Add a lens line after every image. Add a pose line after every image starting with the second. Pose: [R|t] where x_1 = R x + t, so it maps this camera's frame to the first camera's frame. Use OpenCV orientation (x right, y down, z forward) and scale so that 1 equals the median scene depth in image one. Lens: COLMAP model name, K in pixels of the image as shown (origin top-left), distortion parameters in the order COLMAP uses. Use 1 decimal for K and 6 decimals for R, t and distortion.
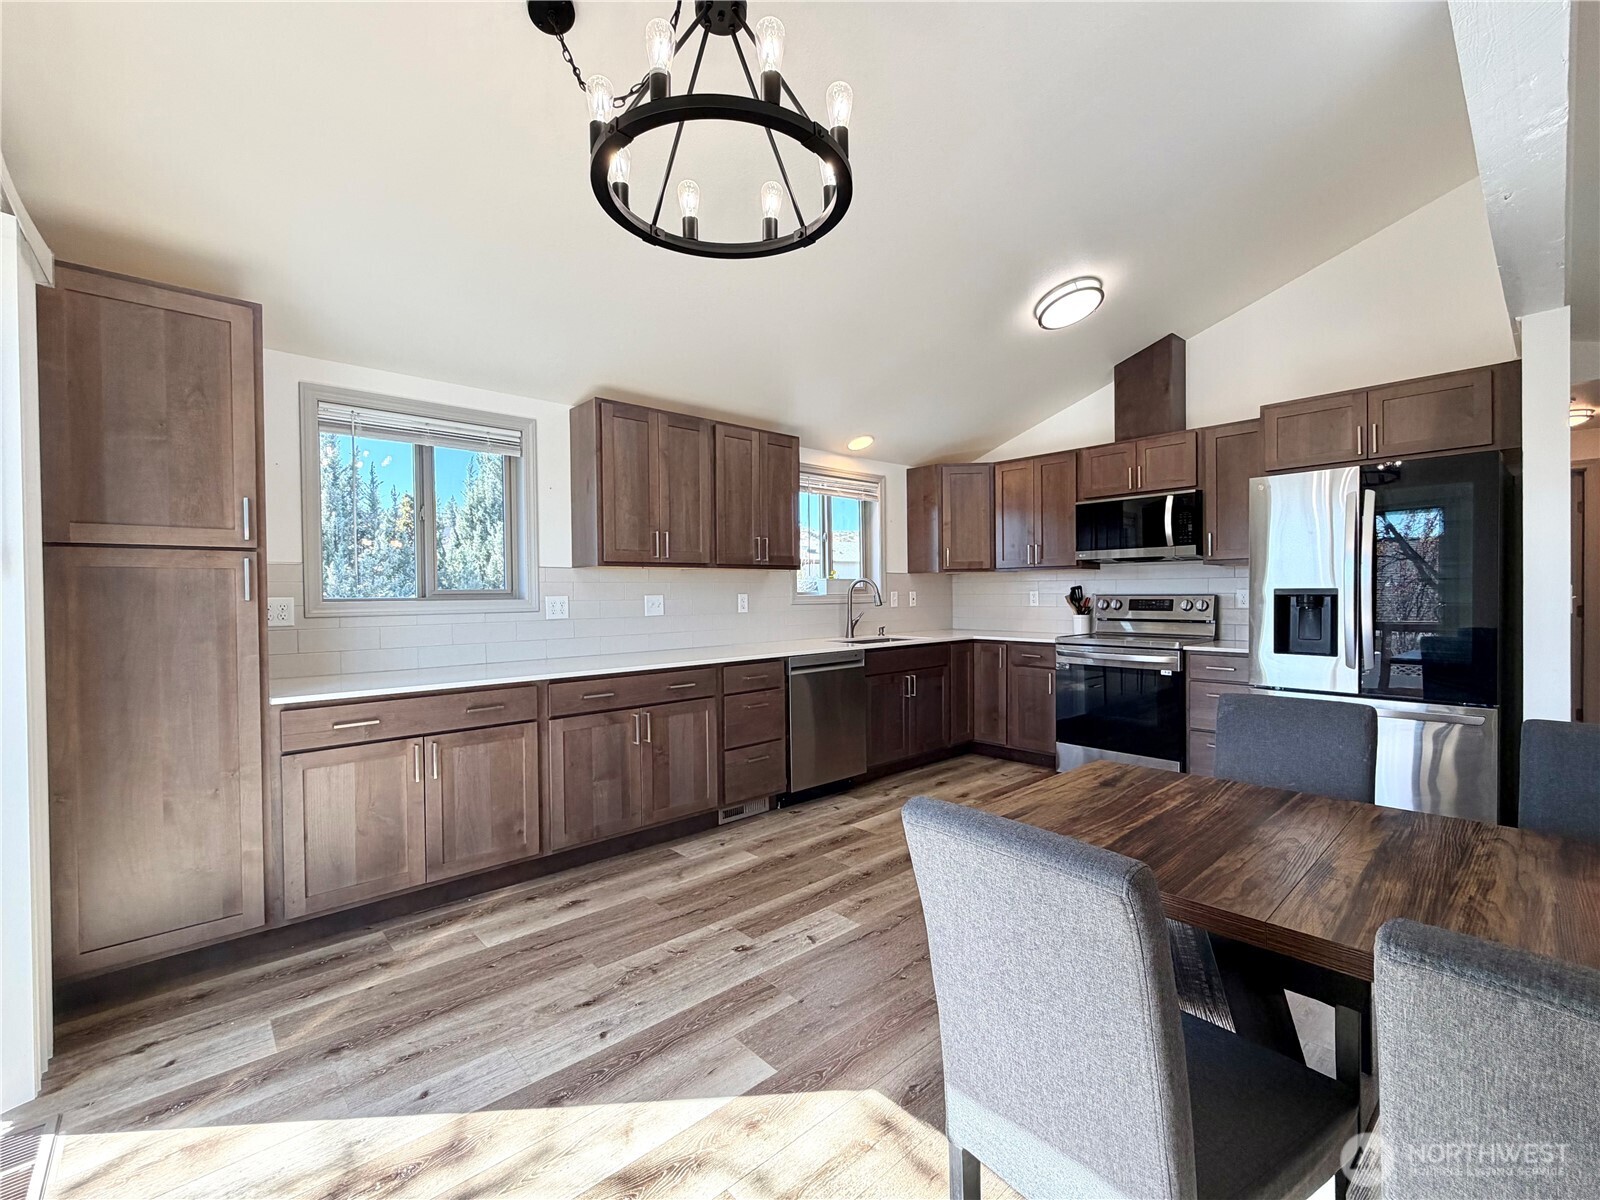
lens RADIAL K [[689.5, 0, 802.0], [0, 689.5, 602.5], [0, 0, 1]] dist [0.000622, 0.000255]
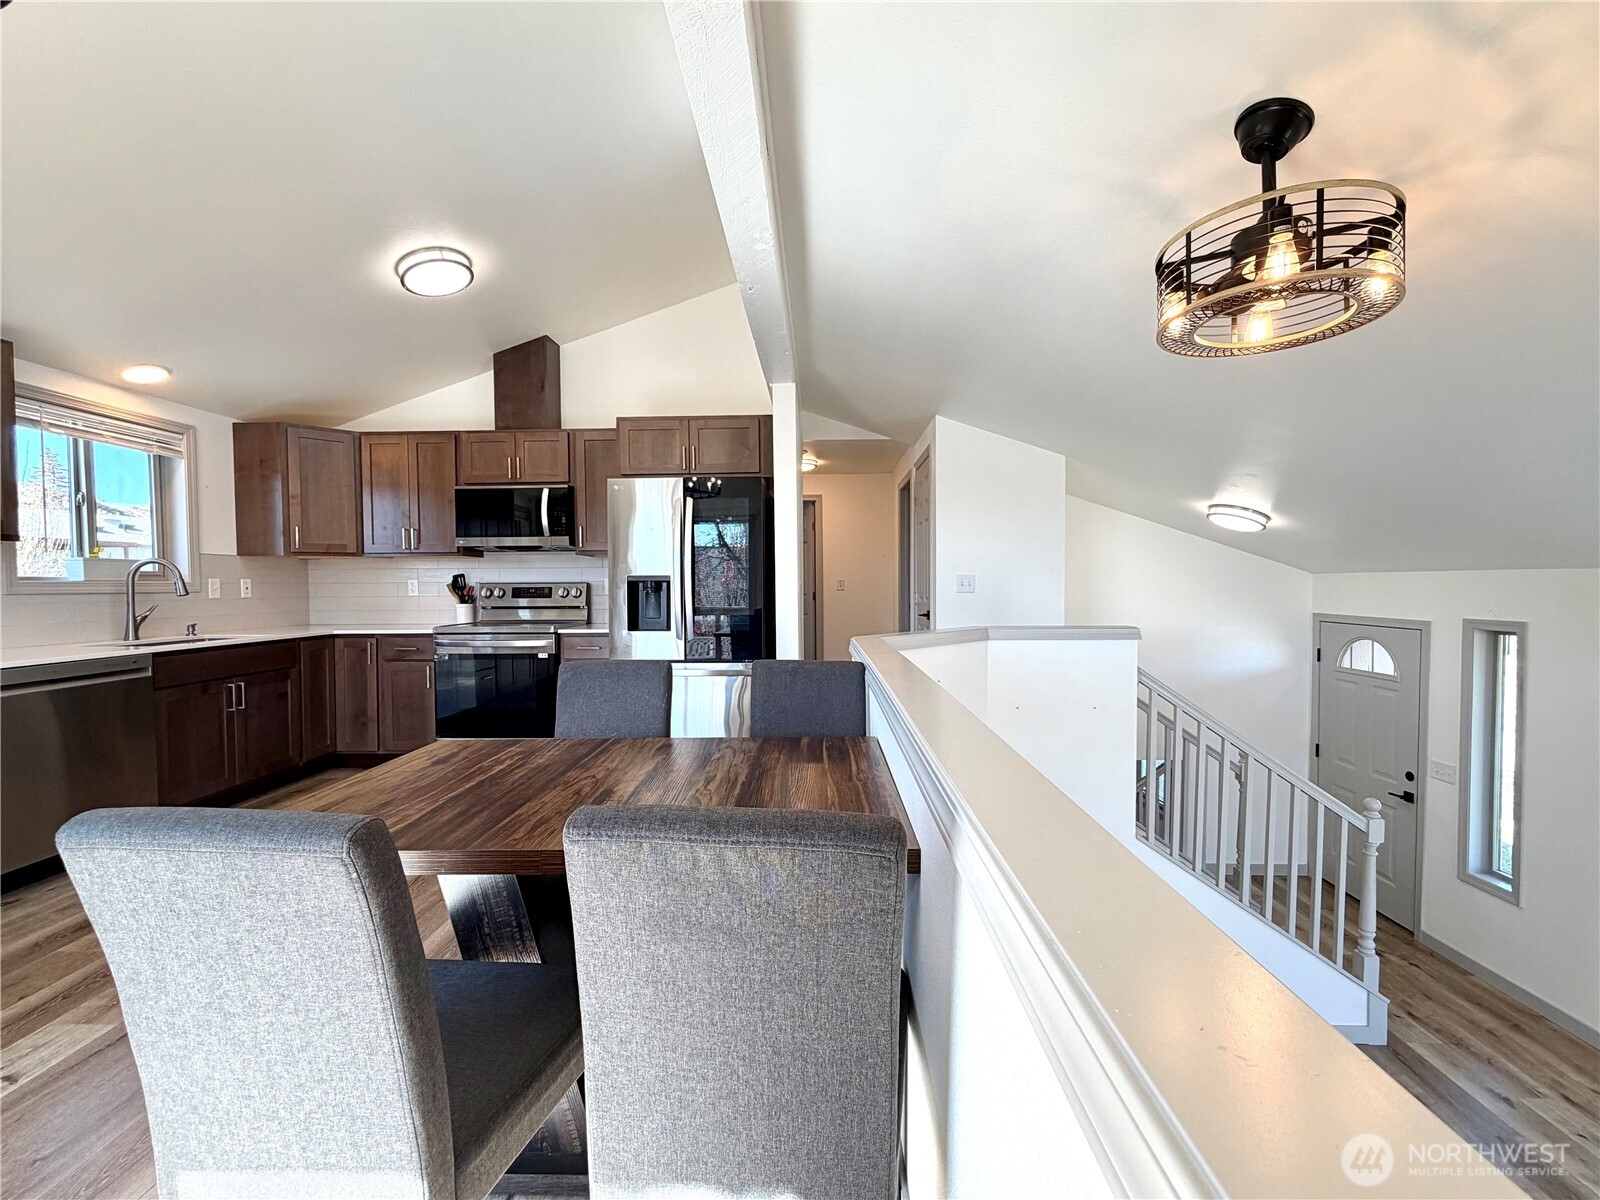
lens RADIAL K [[689.5, 0, 802.0], [0, 689.5, 602.5], [0, 0, 1]] dist [0.000622, 0.000255]
pose [[0.692403, -0.014151, 0.721372, 0.040587], [0.011023, 0.999898, 0.009034, 0.014733], [-0.721426, 0.001697, 0.692489, -0.015273]]
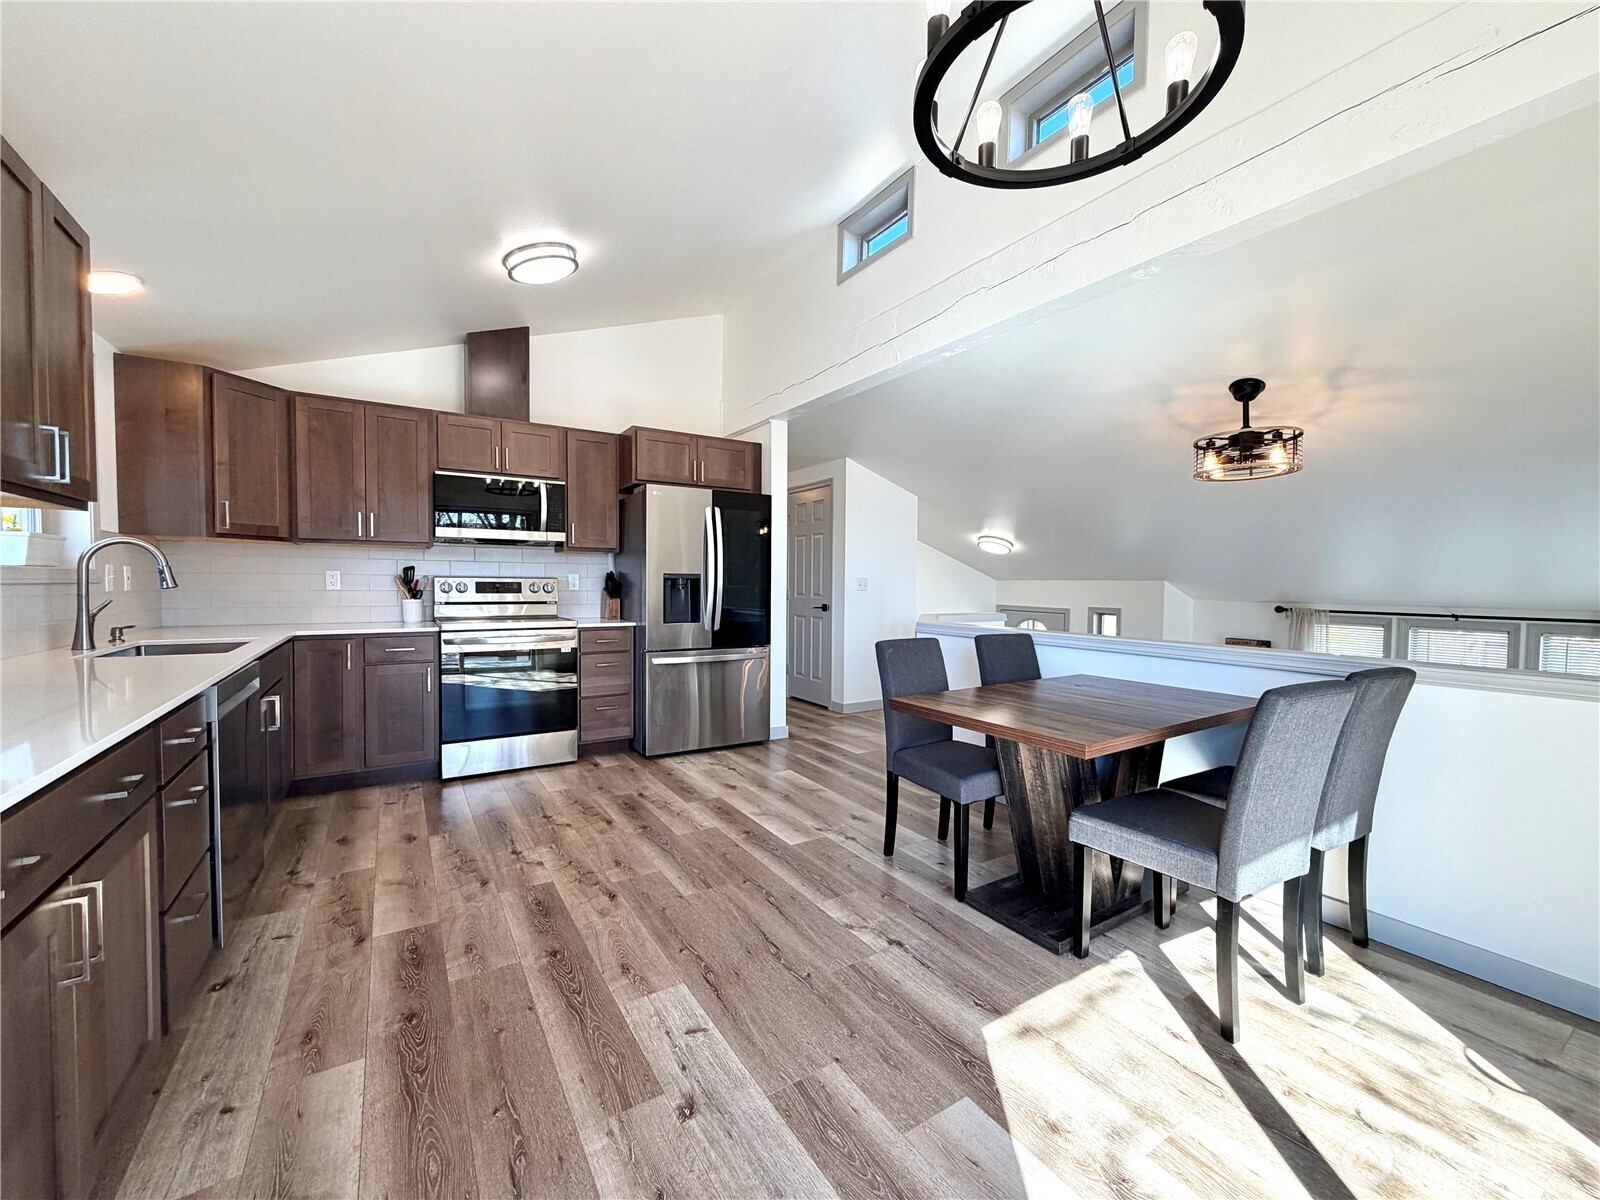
lens RADIAL K [[639.6, 0, 795.8], [0, 639.6, 603.6], [0, 0, 1]] dist [0.000789, -0.000431]
pose [[0.170195, -0.022514, 0.985153, -0.368795], [0.003978, 0.999747, 0.022160, 0.008854], [-0.985402, 0.000147, 0.170241, 0.452837]]
